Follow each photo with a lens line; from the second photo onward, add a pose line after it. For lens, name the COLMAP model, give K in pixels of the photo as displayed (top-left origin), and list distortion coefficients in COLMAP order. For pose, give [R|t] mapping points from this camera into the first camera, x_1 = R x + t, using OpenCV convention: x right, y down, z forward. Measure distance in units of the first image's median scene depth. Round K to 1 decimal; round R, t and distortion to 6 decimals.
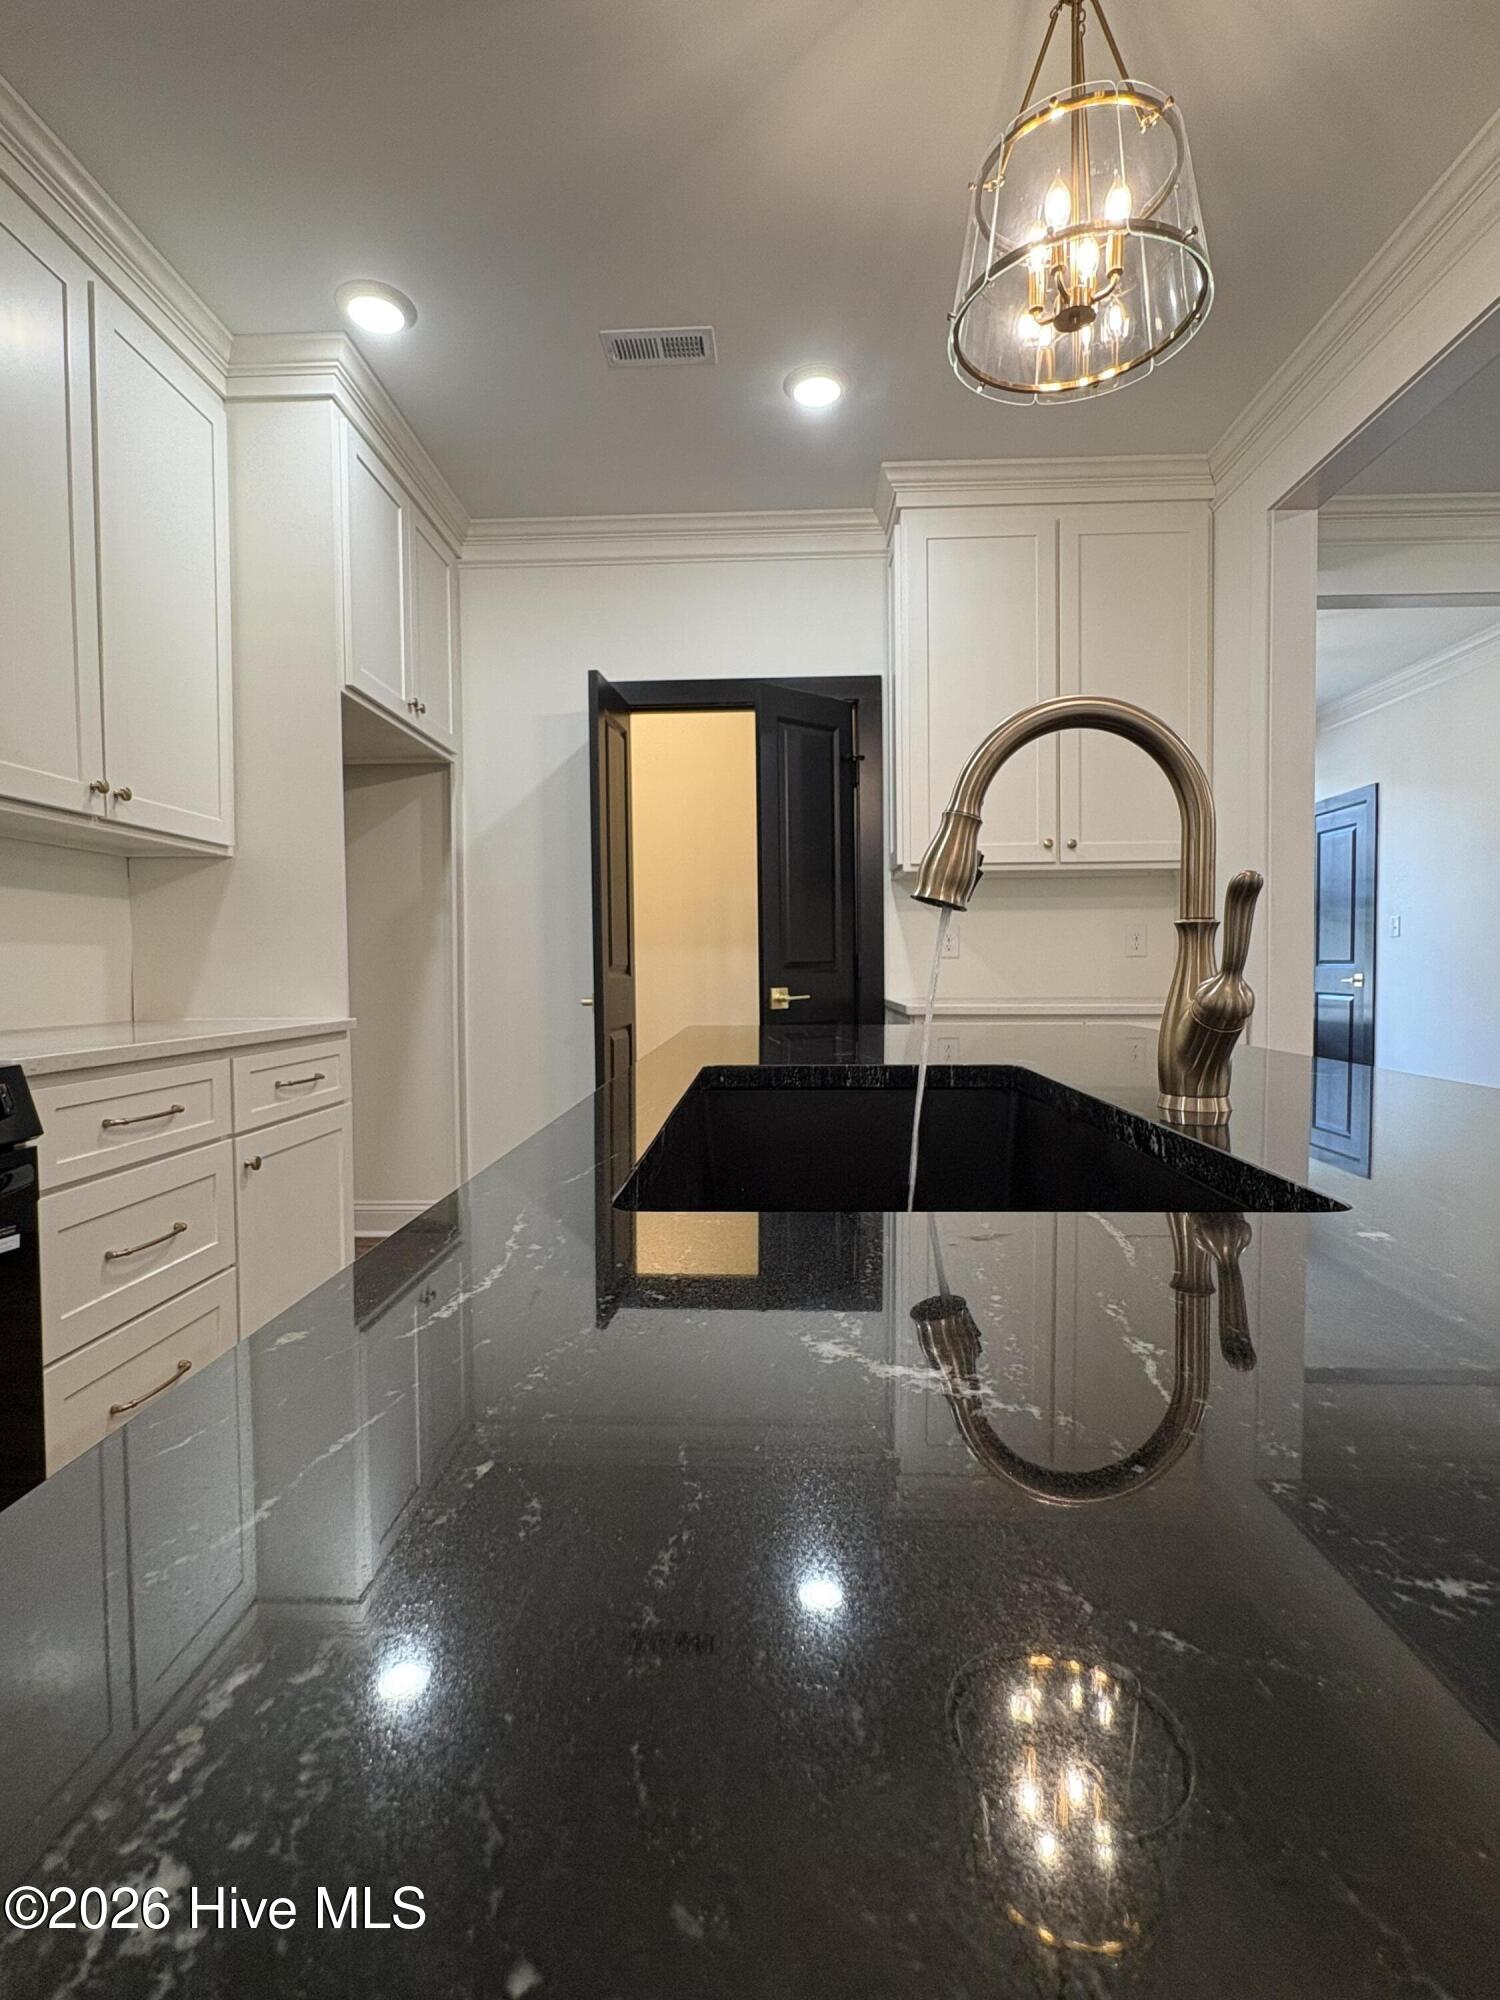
lens RADIAL K [[940.6, 0, 751.1], [0, 940.6, 997.5], [0, 0, 1]] dist [0.000392, -0.000940]
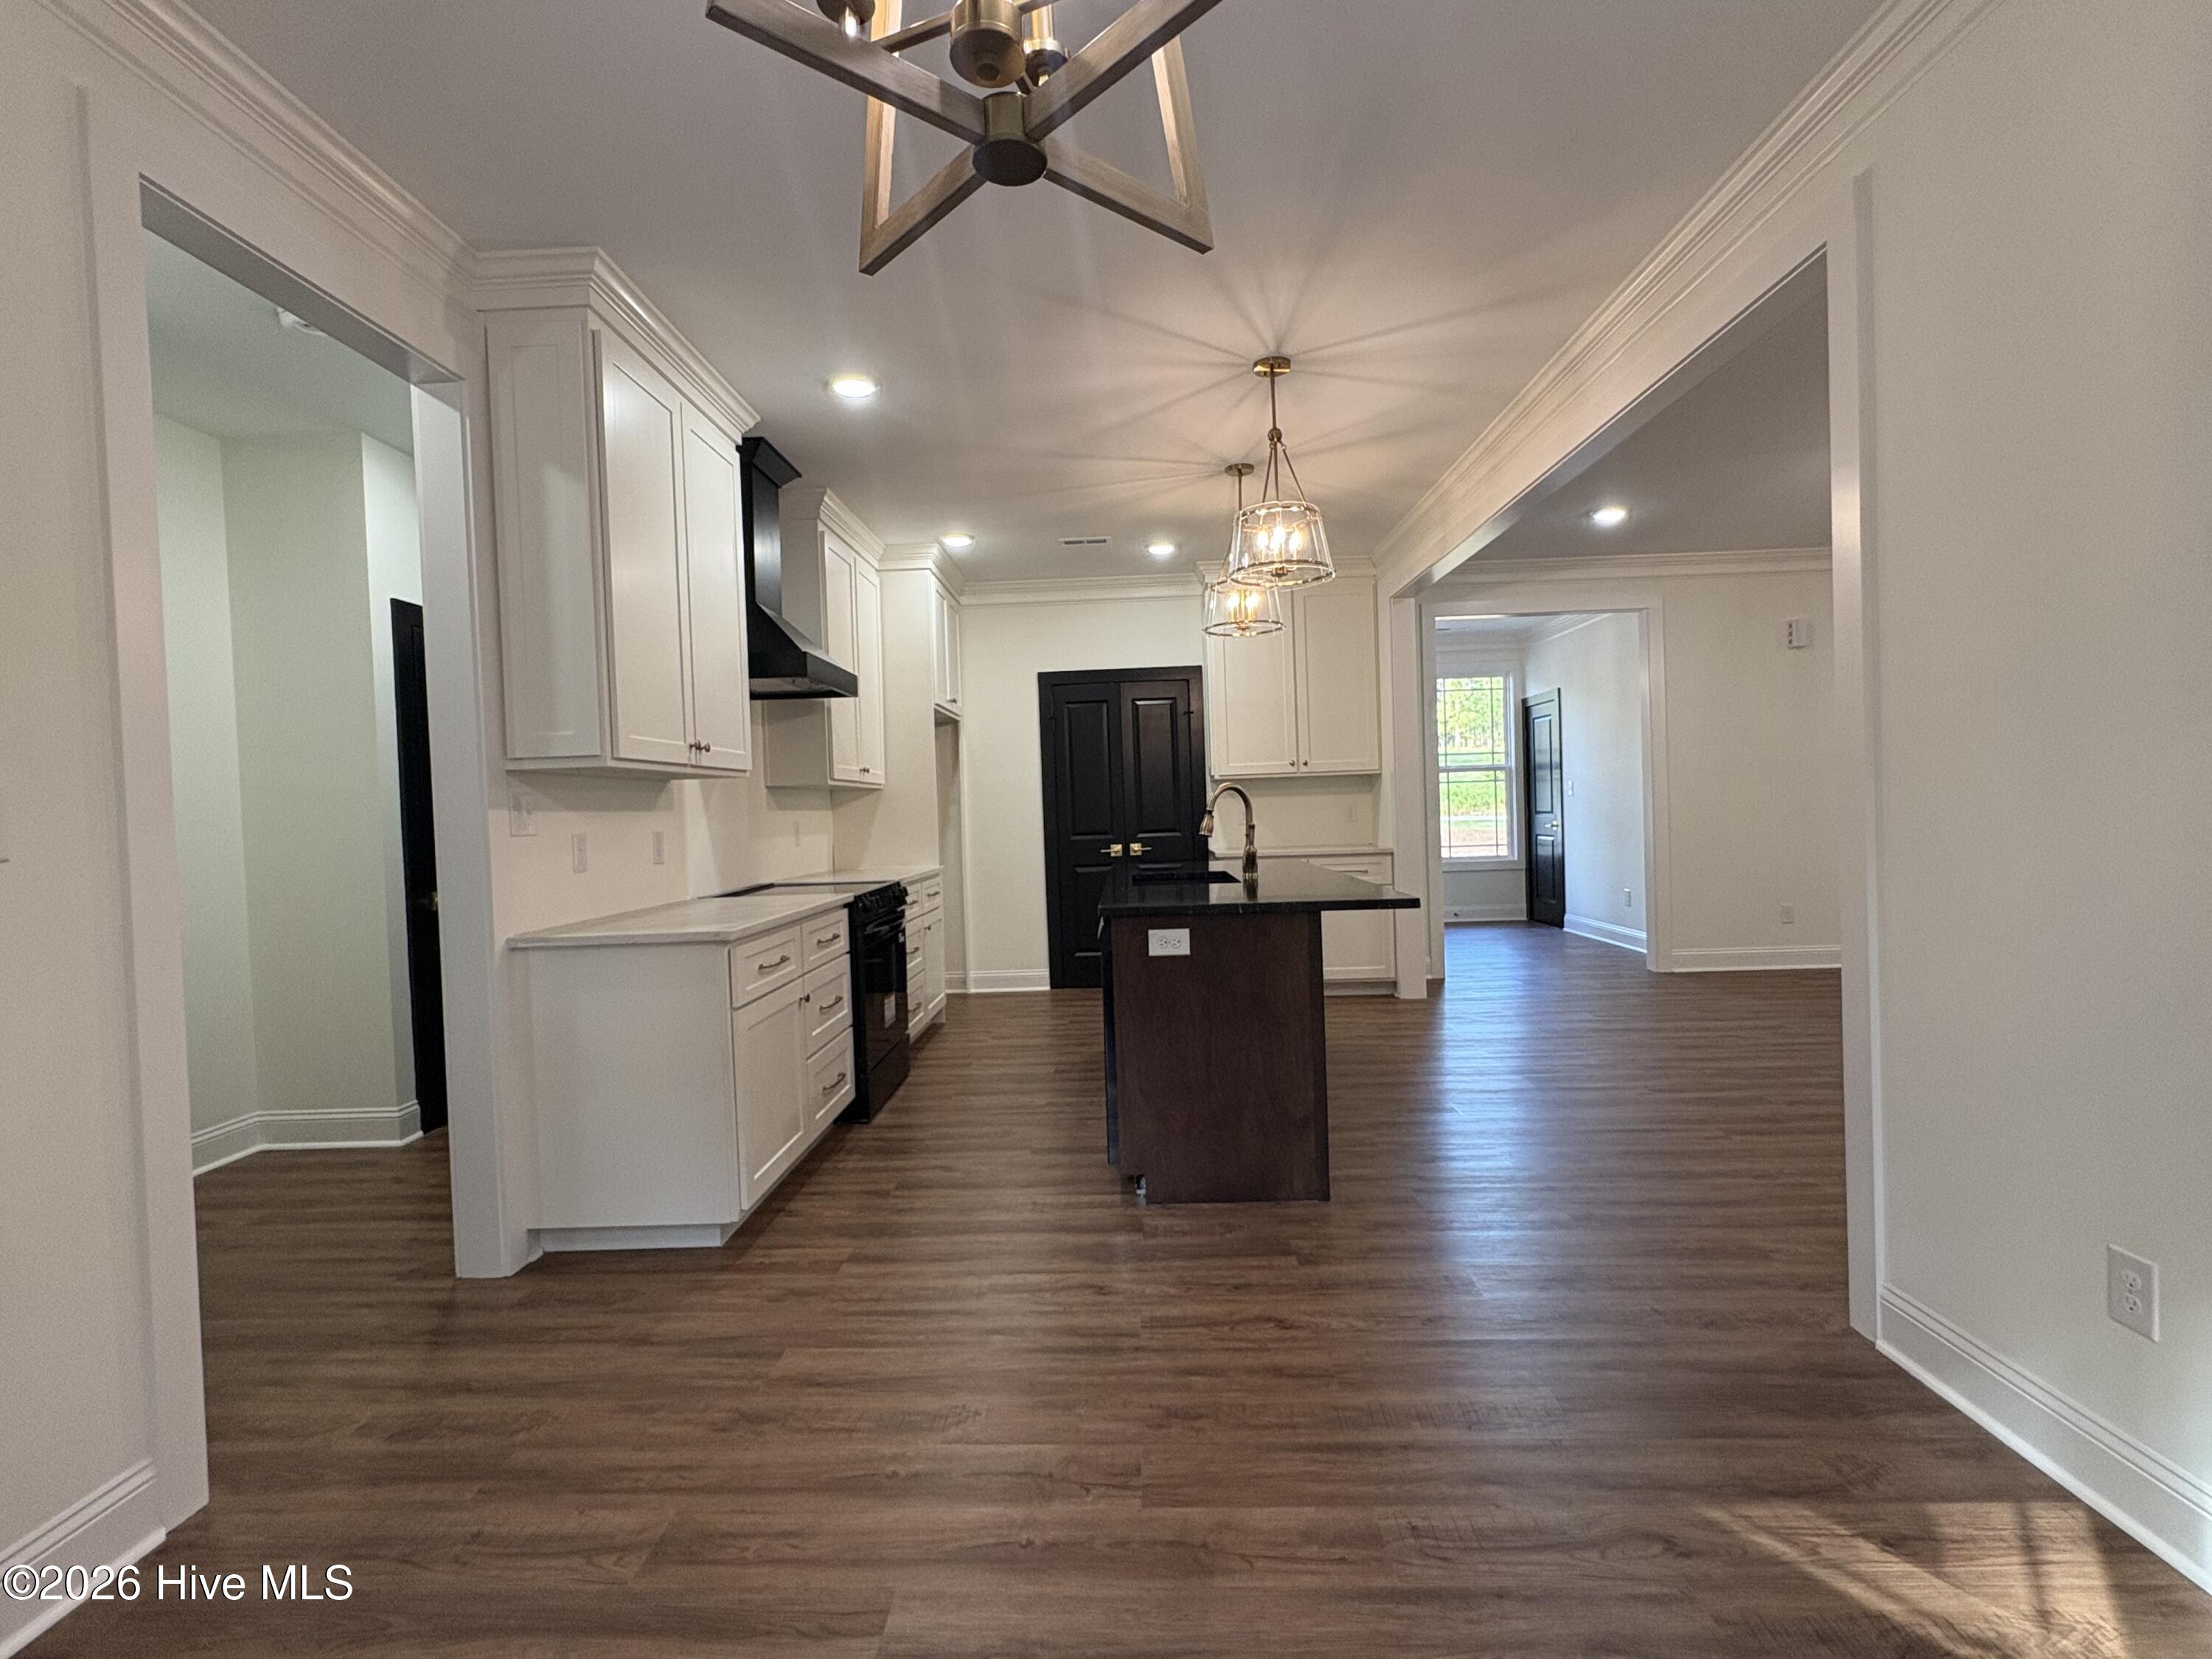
lens RADIAL K [[1040.4, 0, 1083.5], [0, 1040.4, 834.1], [0, 0, 1]] dist [0.000392, -0.000940]
pose [[0.999651, -0.026385, 0.001561, -0.123601], [0.026415, 0.999358, -0.024191, 0.015938], [-0.000922, 0.024224, 0.999706, -1.309955]]
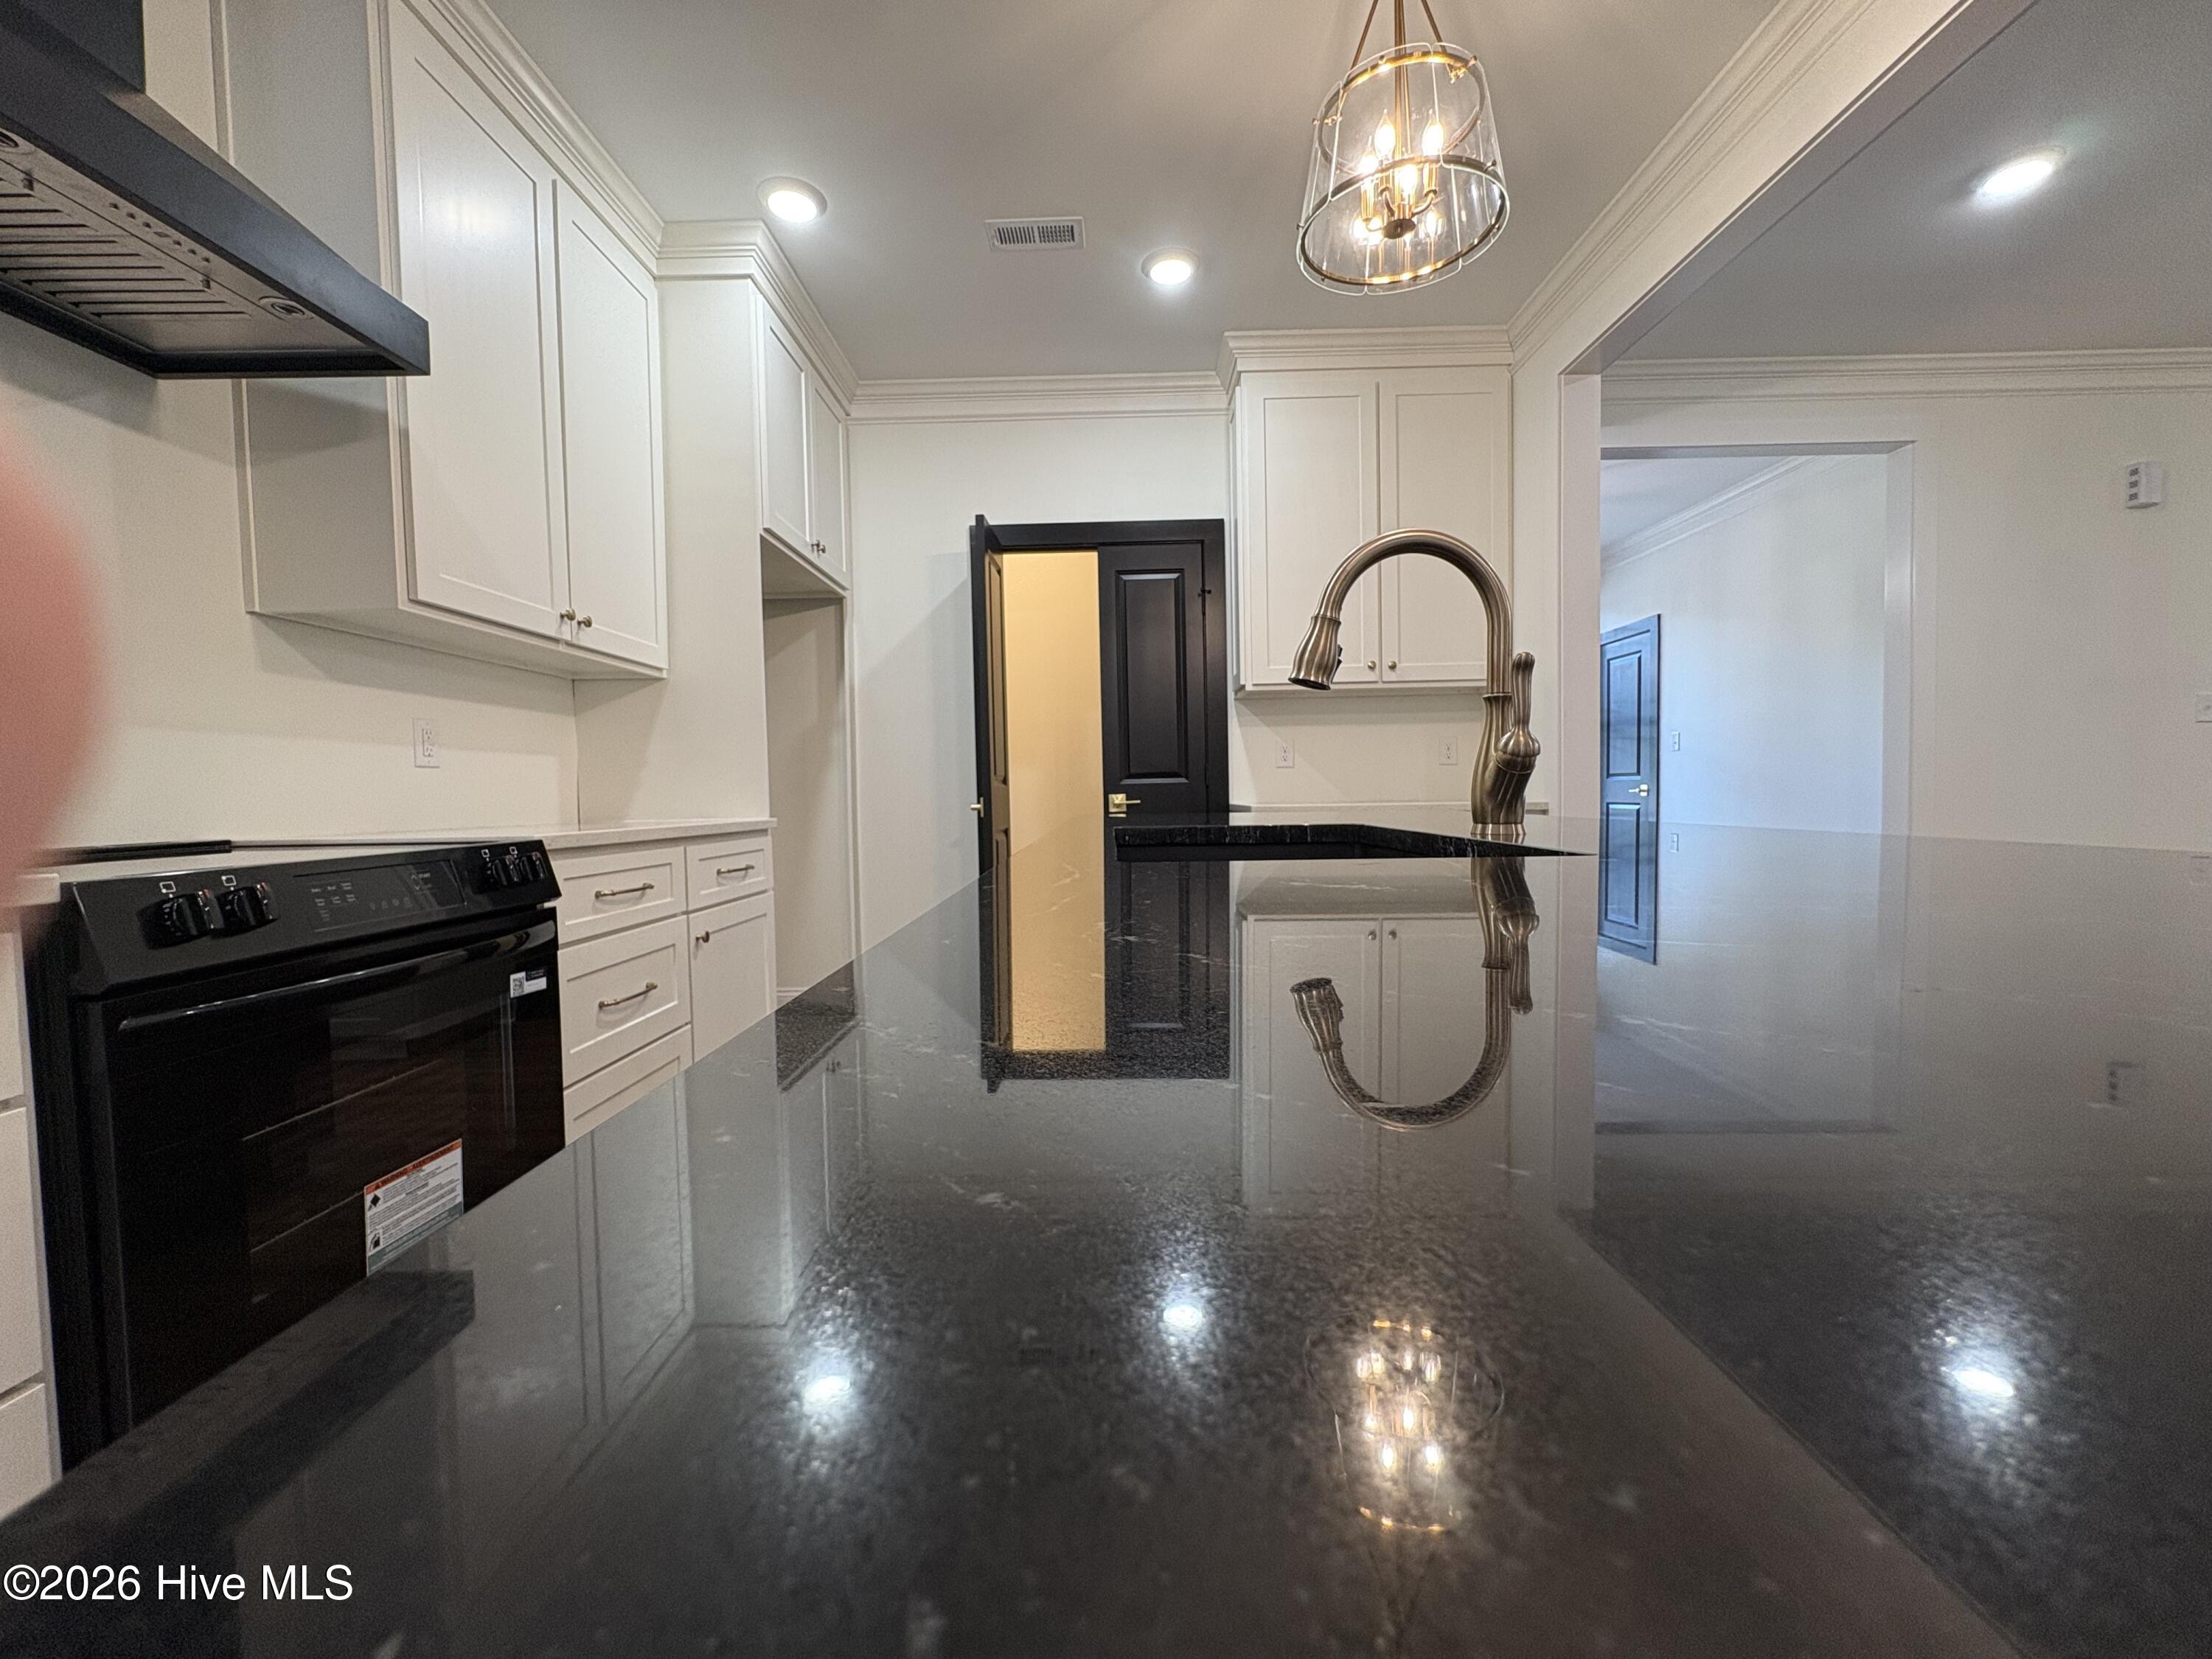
lens RADIAL K [[888.2, 0, 1105.1], [0, 888.2, 829.6], [0, 0, 1]] dist [-0.000147, 0.000787]
pose [[0.999713, -0.010241, 0.021650, -0.044701], [0.010141, 0.999937, 0.004764, 0.036241], [-0.021698, -0.004543, 0.999754, -0.097136]]
